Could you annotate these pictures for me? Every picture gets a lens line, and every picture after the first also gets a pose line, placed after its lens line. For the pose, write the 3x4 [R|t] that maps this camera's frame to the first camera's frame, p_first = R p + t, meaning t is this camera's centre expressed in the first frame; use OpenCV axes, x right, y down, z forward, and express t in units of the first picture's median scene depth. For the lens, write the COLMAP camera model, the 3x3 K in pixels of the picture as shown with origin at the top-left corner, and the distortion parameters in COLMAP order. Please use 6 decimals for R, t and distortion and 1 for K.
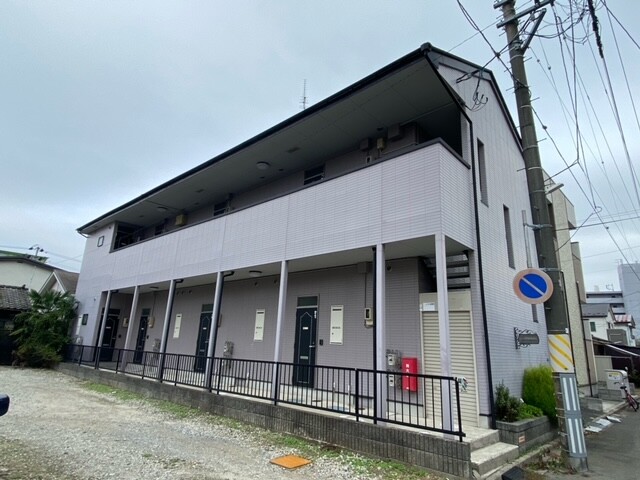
lens RADIAL K [[382.3, 0, 319.0], [0, 382.3, 236.2], [0, 0, 1]] dist [0.065235, -0.073112]
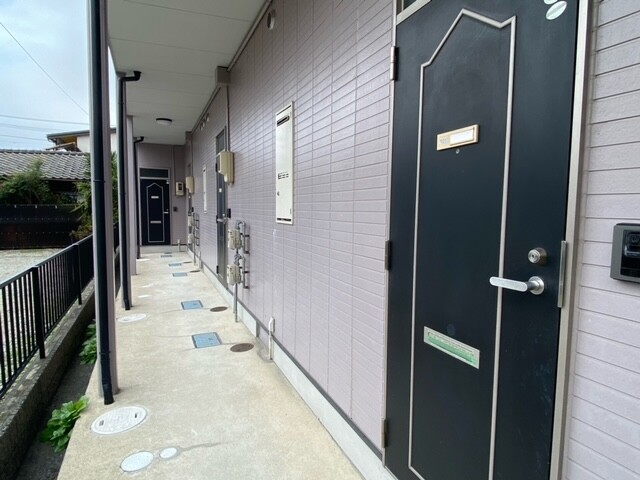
lens RADIAL K [[382.3, 0, 319.0], [0, 382.3, 236.2], [0, 0, 1]] dist [0.065235, -0.073112]
pose [[0.915342, 0.002518, -0.402670, -0.027460], [0.131243, 0.943511, 0.304240, 0.247021], [0.380690, -0.331331, 0.863305, 0.941228]]
